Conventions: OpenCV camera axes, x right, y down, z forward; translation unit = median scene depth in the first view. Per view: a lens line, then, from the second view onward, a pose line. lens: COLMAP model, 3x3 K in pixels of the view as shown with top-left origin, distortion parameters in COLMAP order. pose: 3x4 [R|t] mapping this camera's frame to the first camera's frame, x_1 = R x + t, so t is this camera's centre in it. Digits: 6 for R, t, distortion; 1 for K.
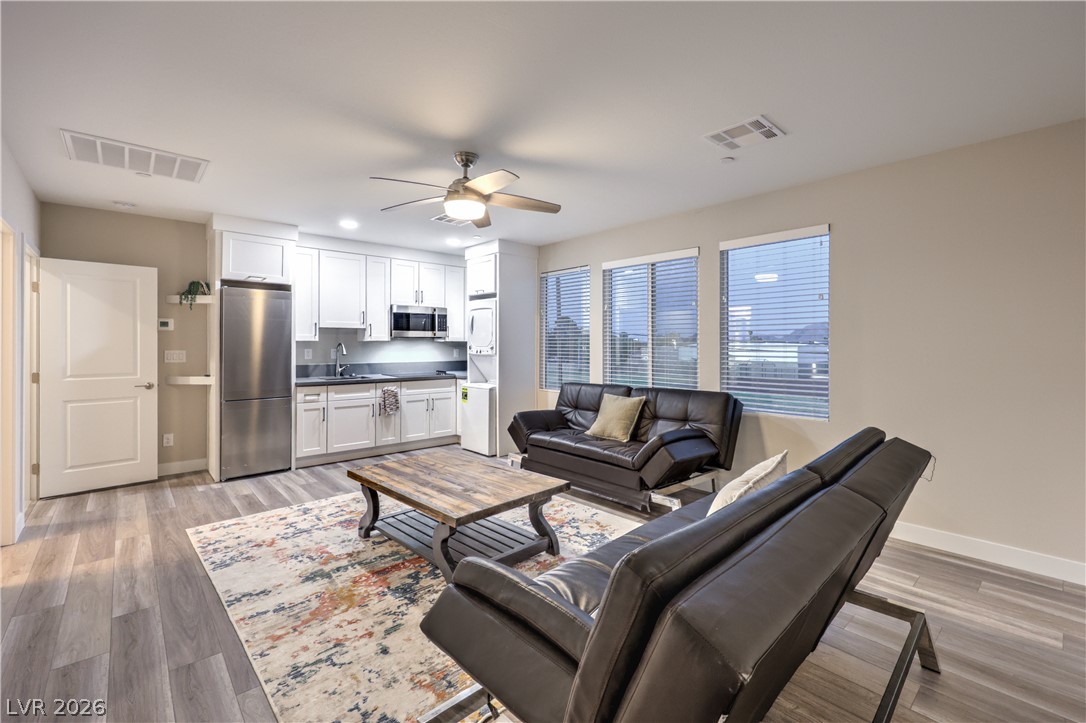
lens RADIAL K [[455.2, 0, 540.9], [0, 455.2, 347.3], [0, 0, 1]] dist [-0.000481, -0.000197]
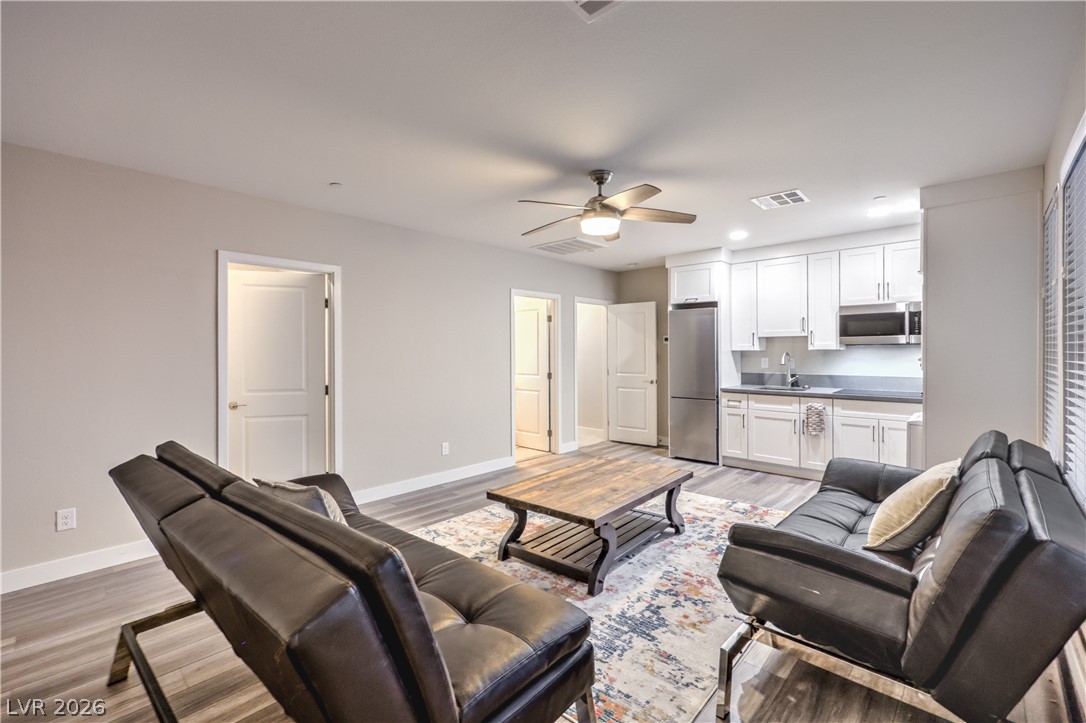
lens RADIAL K [[466.4, 0, 584.1], [0, 466.4, 357.4], [0, 0, 1]] dist [-0.001072, -0.000087]
pose [[0.148584, 0.011982, -0.988827, 0.752931], [-0.000946, 0.999928, 0.011974, -0.015088], [0.988899, -0.000844, 0.148585, 0.693644]]
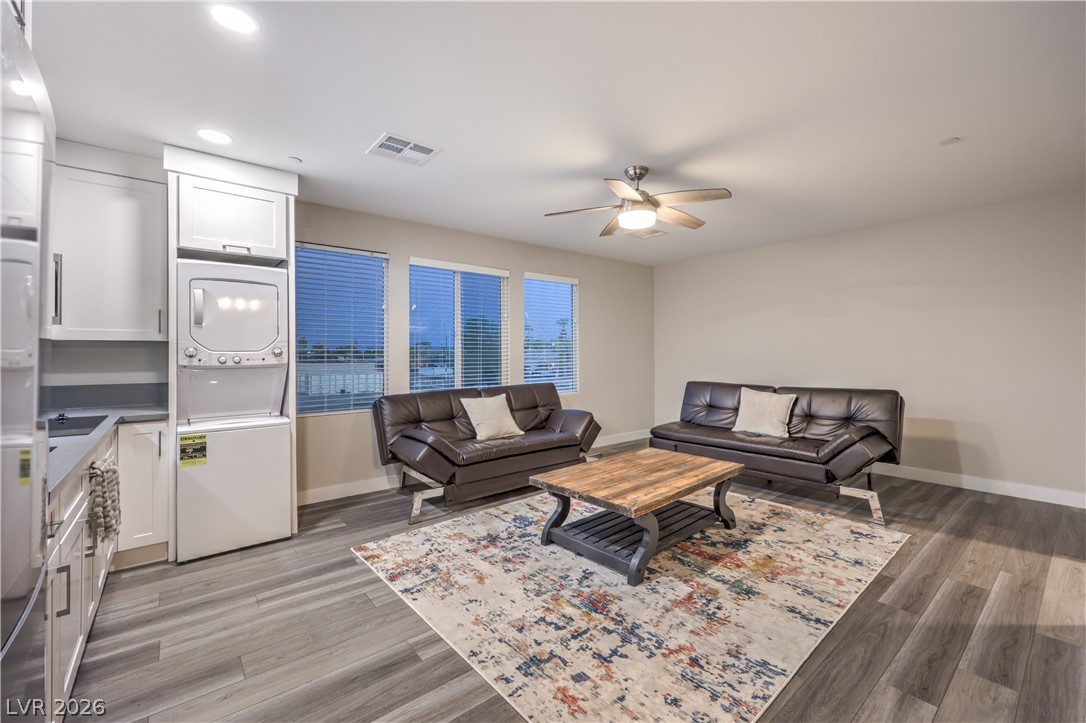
lens RADIAL K [[449.7, 0, 552.6], [0, 449.7, 356.9], [0, 0, 1]] dist [0.002487, 0.000029]
pose [[0.053329, -0.010852, 0.998518, -1.063711], [0.011160, 0.999885, 0.010271, 0.005948], [-0.998515, 0.010596, 0.053444, 0.987112]]
